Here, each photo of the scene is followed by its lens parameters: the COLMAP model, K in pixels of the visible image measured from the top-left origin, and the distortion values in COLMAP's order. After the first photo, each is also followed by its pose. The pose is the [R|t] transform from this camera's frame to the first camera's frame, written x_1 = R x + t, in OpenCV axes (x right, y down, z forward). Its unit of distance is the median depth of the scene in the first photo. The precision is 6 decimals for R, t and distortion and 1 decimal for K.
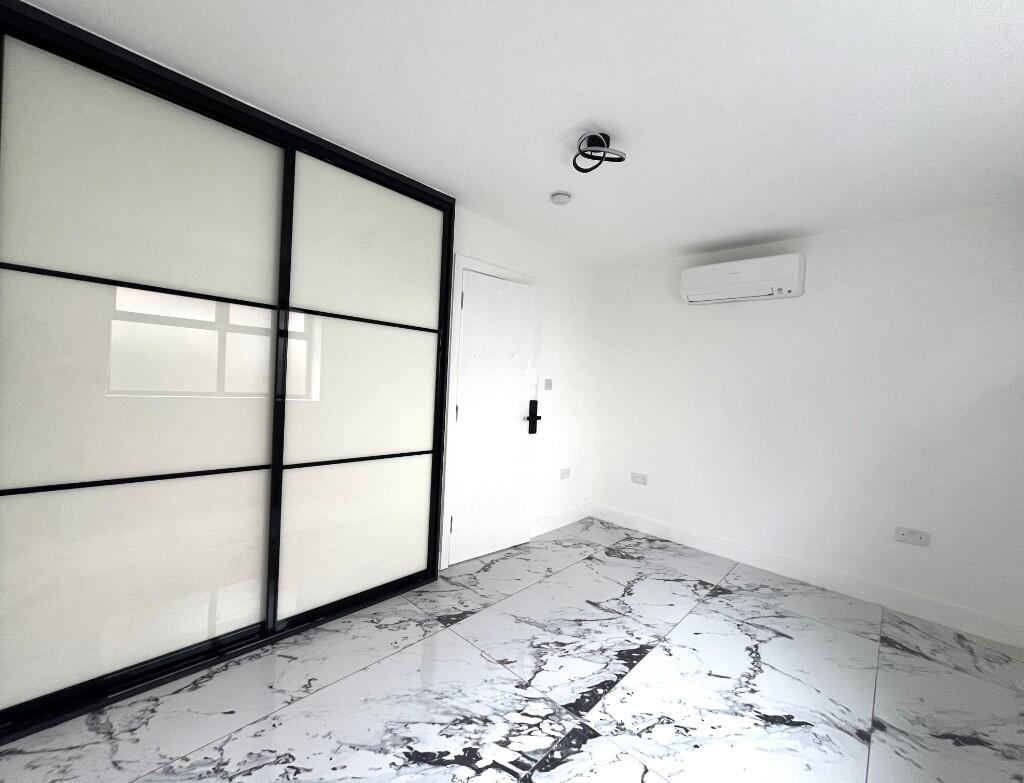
lens RADIAL K [[416.3, 0, 507.0], [0, 416.3, 393.4], [0, 0, 1]] dist [-0.001607, 0.000515]
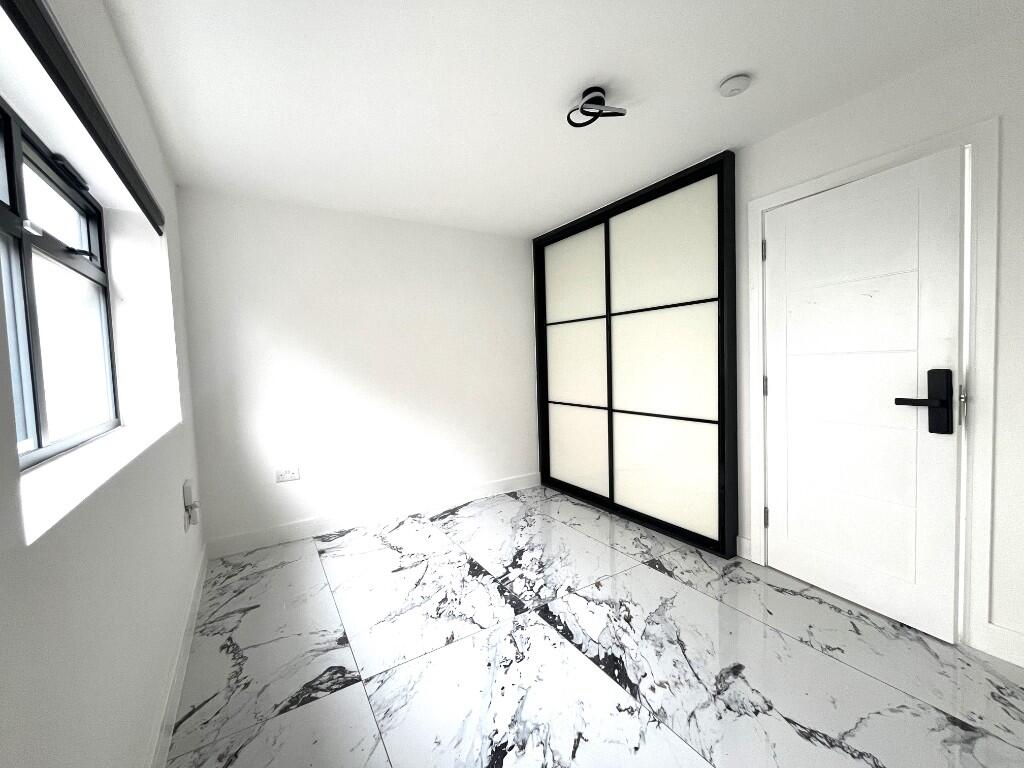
lens RADIAL K [[414.2, 0, 513.9], [0, 414.2, 386.6], [0, 0, 1]] dist [0.001513, -0.000062]
pose [[-0.246939, 0.013641, -0.968935, 1.135434], [-0.010196, 0.999809, 0.016674, 0.057099], [0.968977, 0.013996, -0.246753, 0.997057]]
